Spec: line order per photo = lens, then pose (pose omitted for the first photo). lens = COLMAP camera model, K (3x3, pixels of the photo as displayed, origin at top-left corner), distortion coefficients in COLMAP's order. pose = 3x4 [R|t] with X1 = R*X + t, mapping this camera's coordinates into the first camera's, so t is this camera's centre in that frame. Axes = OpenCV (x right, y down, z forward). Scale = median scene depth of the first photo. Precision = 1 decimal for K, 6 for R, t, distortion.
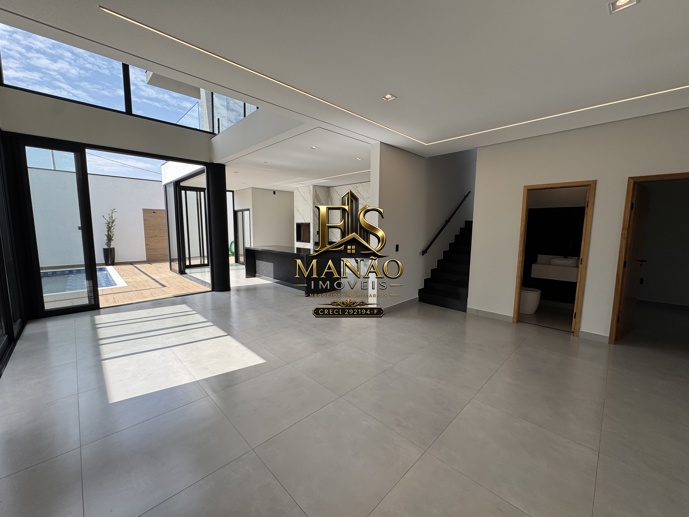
lens RADIAL K [[275.5, 0, 344.5], [0, 275.5, 258.5], [0, 0, 1]] dist [-0.002642, -0.000094]
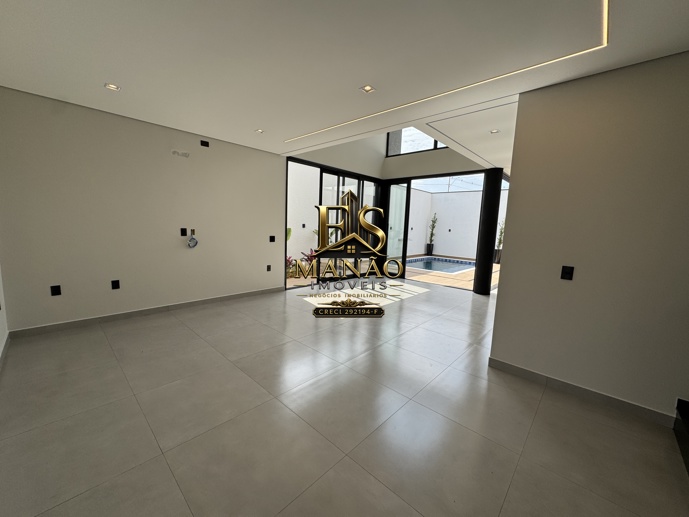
lens RADIAL K [[275.5, 0, 344.5], [0, 275.5, 258.5], [0, 0, 1]] dist [-0.002642, -0.000094]
pose [[0.051033, 0.118235, -0.991673, 0.432628], [-0.152888, 0.982188, 0.109236, -0.034924], [0.986925, 0.146041, 0.068201, 0.344829]]
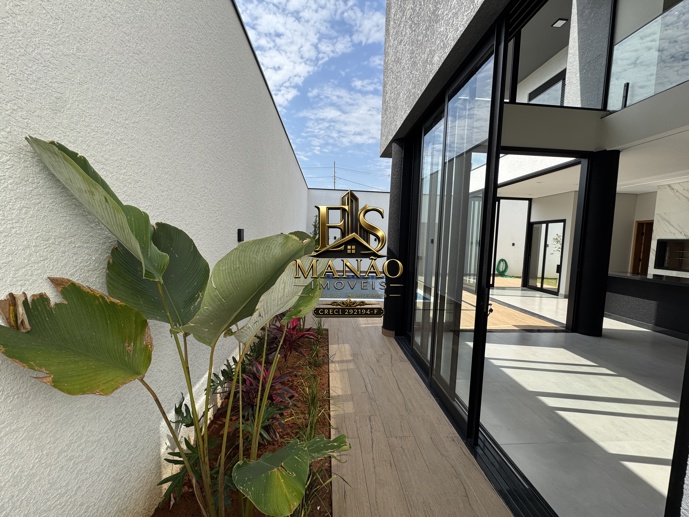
lens RADIAL K [[279.0, 0, 352.5], [0, 279.0, 260.0], [0, 0, 1]] dist [-0.001597, -0.000120]
pose [[0.774220, 0.064448, -0.629626, -0.378201], [-0.099862, 0.994780, -0.020971, 0.005702], [0.624988, 0.079112, 0.776615, 0.058673]]
